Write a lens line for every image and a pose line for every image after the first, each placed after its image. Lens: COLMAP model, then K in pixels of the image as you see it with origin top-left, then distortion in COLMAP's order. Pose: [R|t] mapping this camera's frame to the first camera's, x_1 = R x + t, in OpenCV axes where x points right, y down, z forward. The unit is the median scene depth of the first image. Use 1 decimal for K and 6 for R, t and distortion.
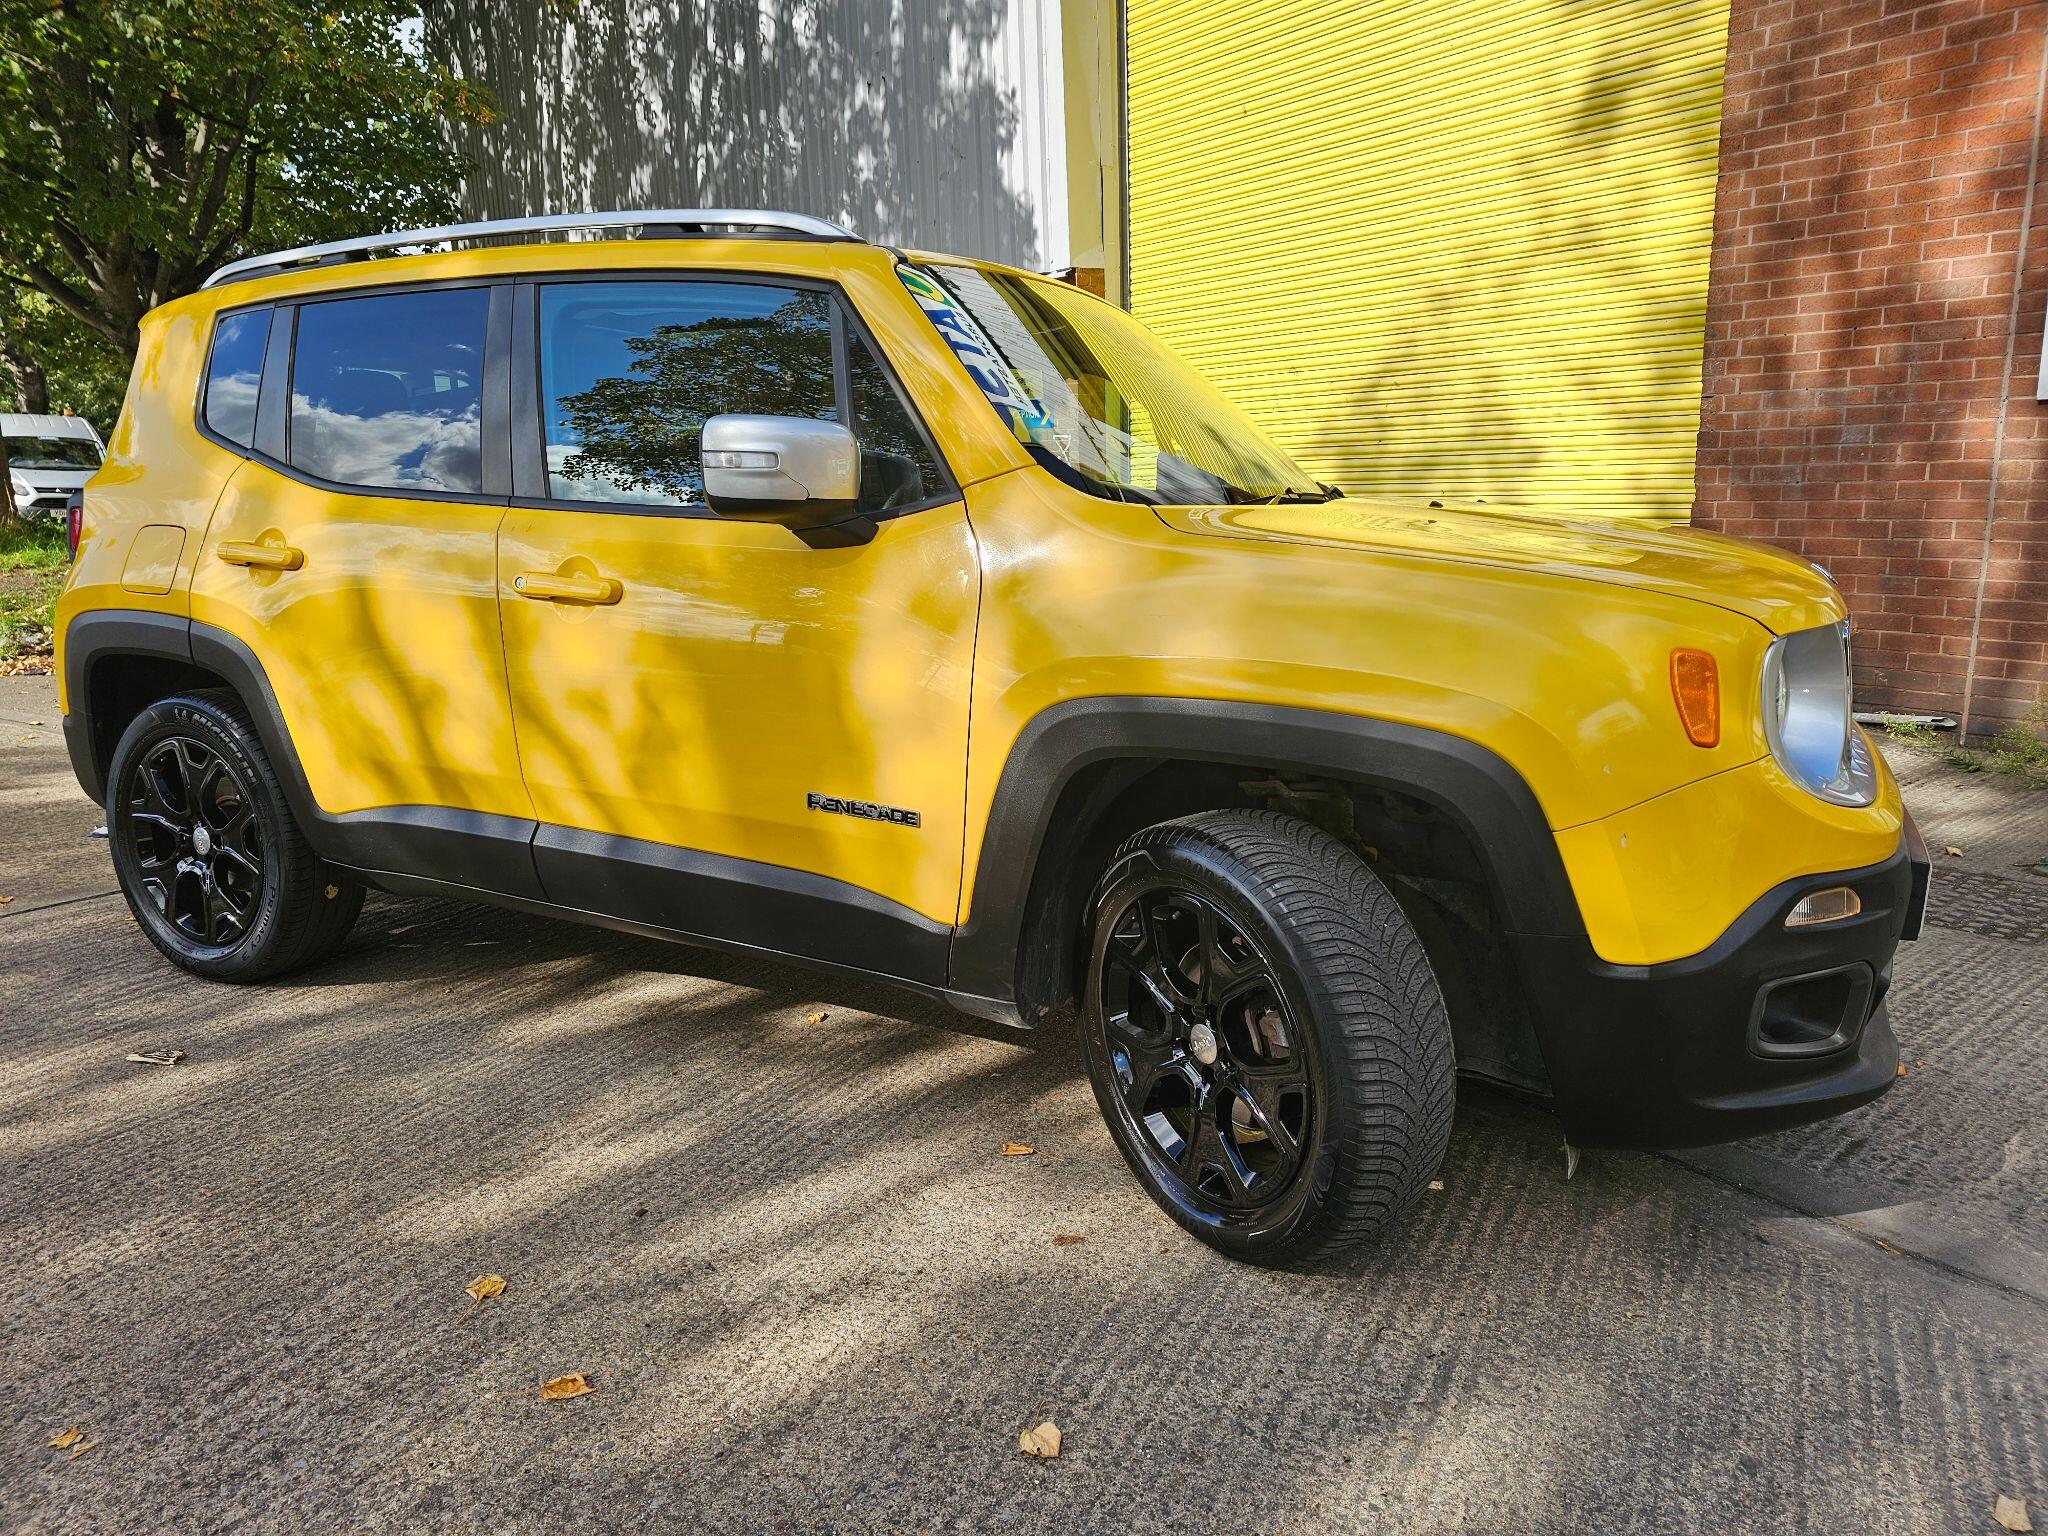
lens RADIAL K [[1375.7, 0, 1023.9], [0, 1375.7, 767.8], [0, 0, 1]] dist [0.035700, -0.022936]
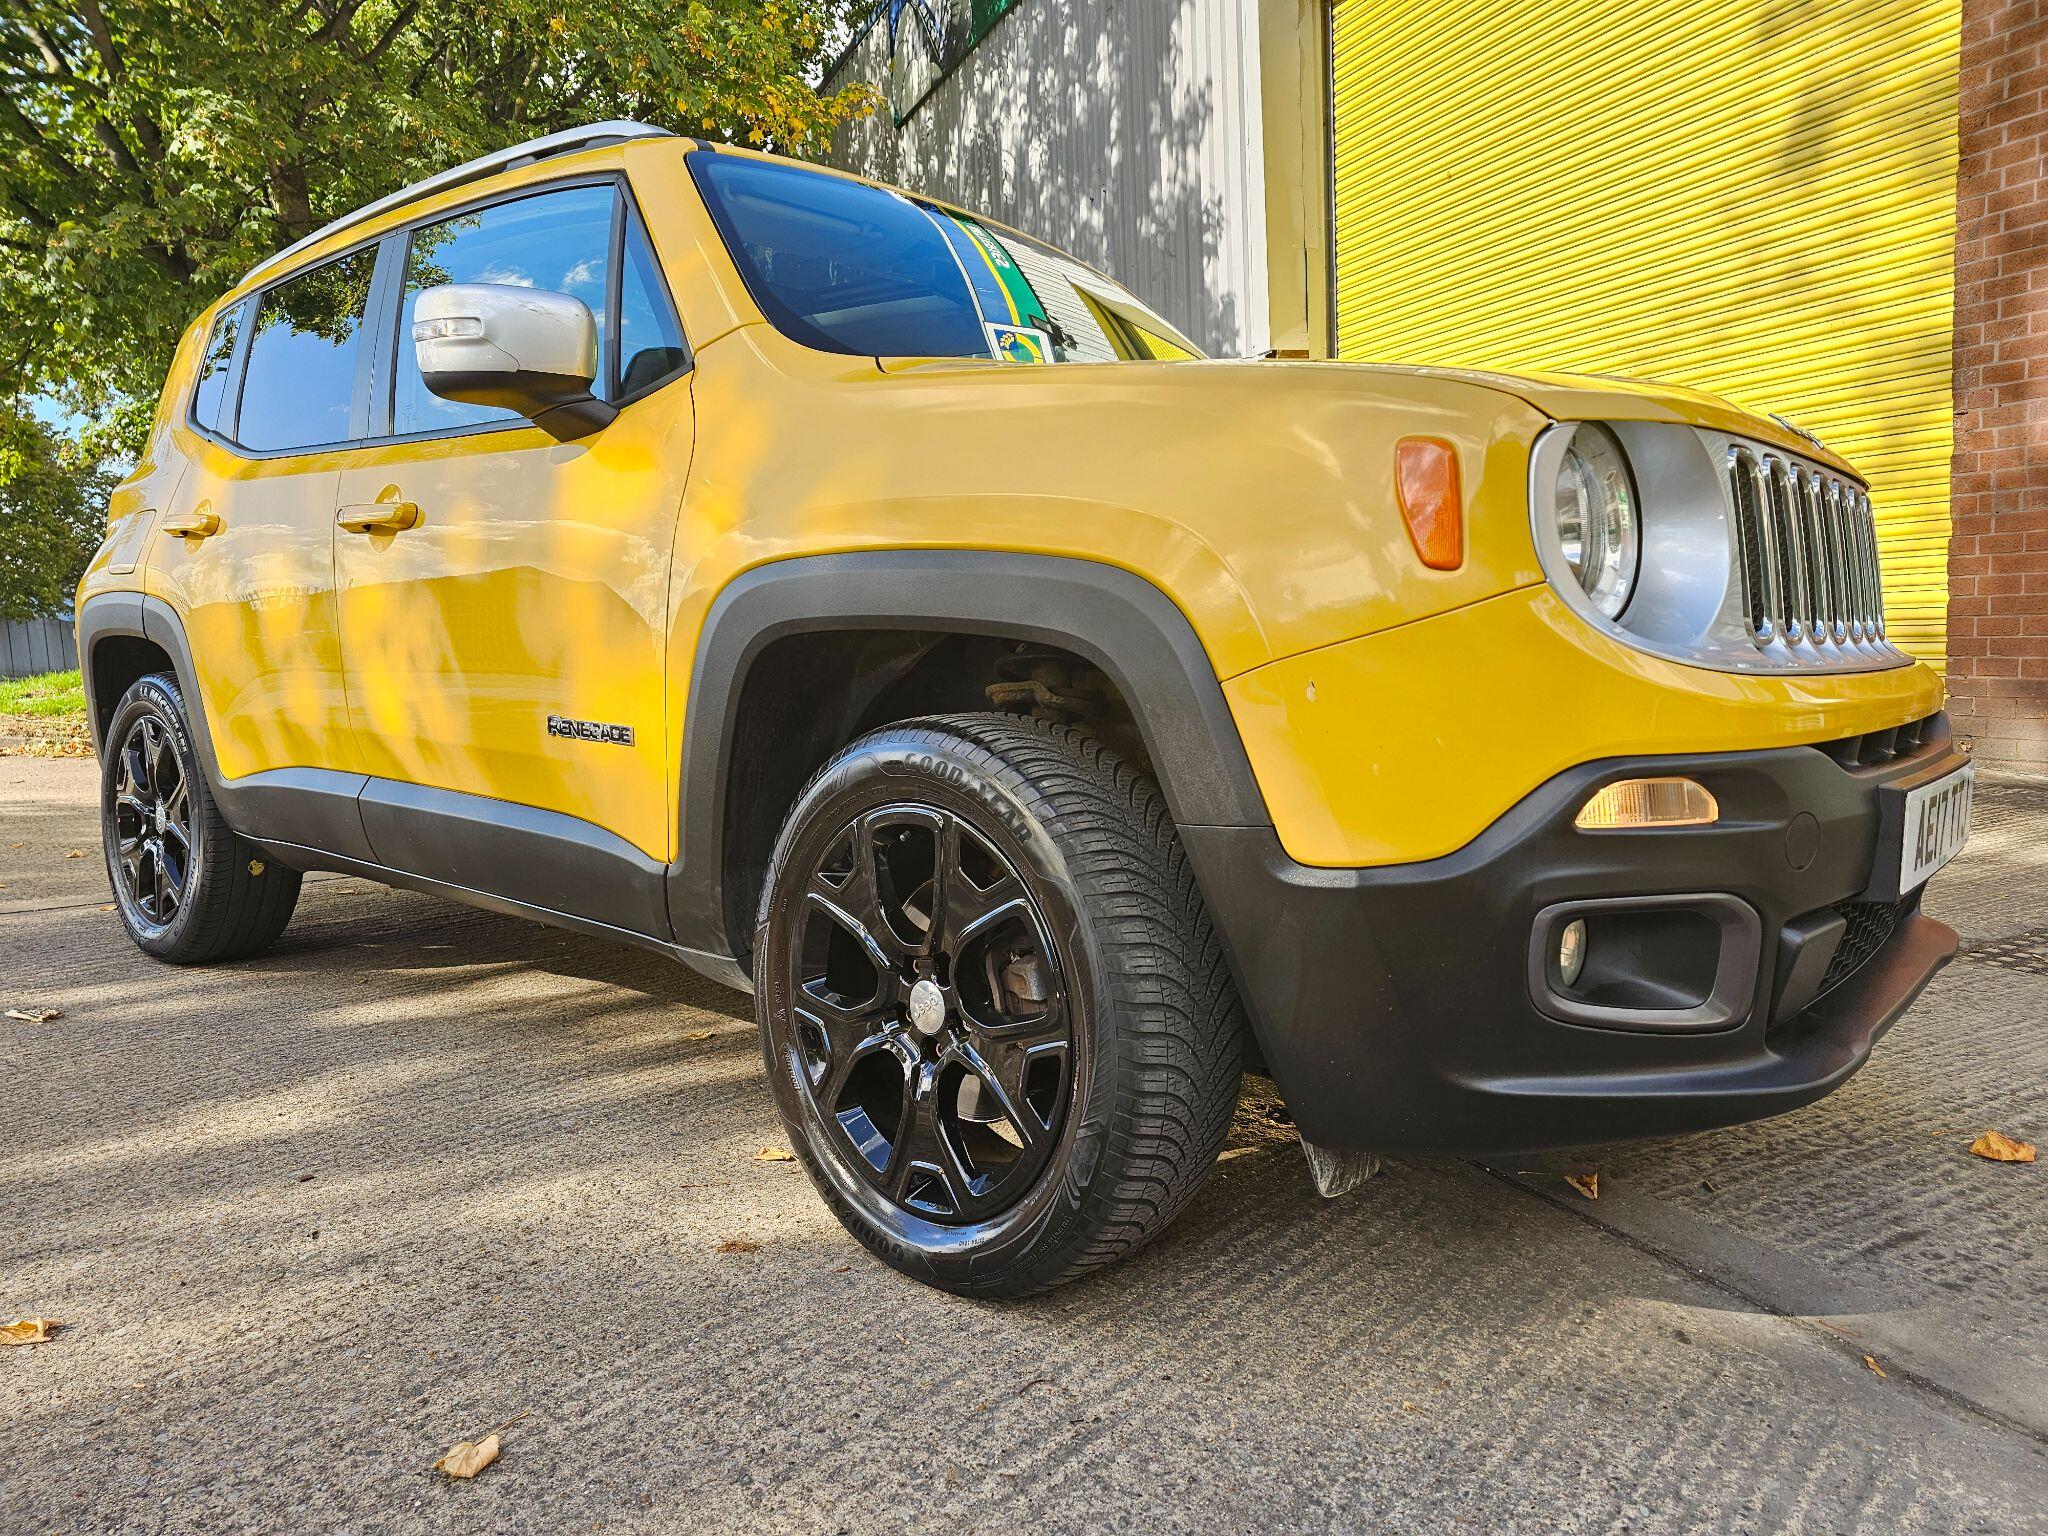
lens RADIAL K [[1375.7, 0, 1035.1], [0, 1375.7, 757.8], [0, 0, 1]] dist [0.035700, -0.022936]
pose [[0.974951, 0.009583, -0.222214, 0.317497], [-0.034560, 0.993464, -0.108789, 0.120405], [0.219719, 0.113743, 0.968910, 0.195059]]
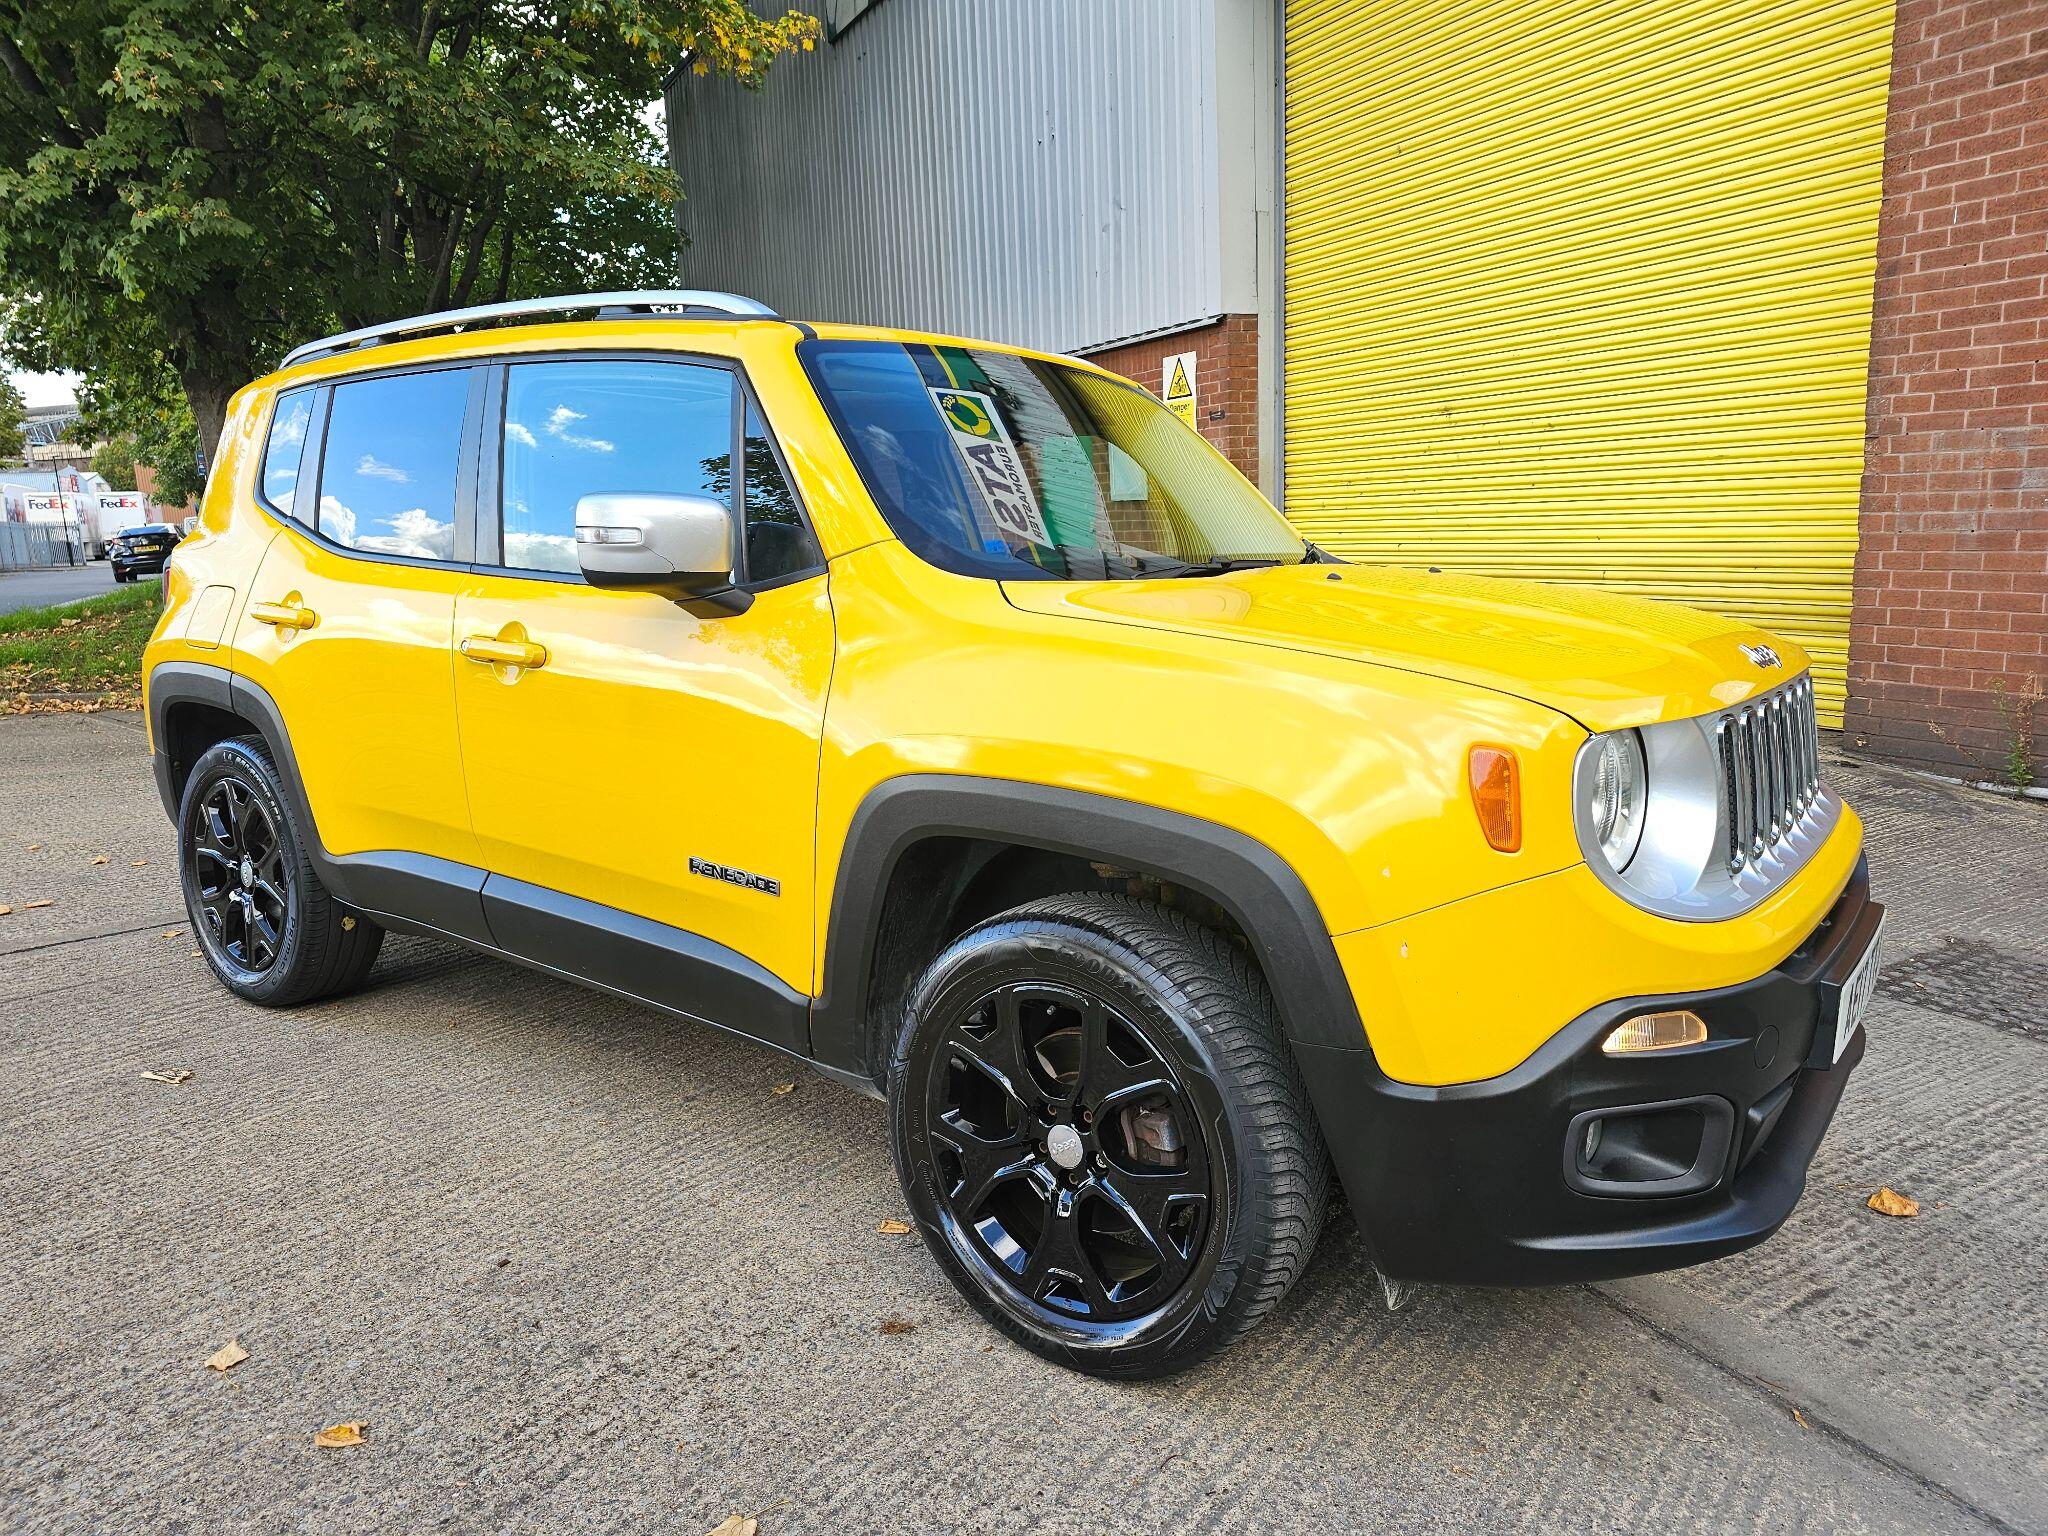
lens RADIAL K [[1375.7, 0, 1028.6], [0, 1375.7, 762.4], [0, 0, 1]] dist [0.035700, -0.022936]
pose [[0.986354, 0.023216, -0.162995, 0.232423], [-0.028308, 0.999179, -0.028984, -0.026556], [0.162188, 0.033203, 0.986201, 0.032941]]
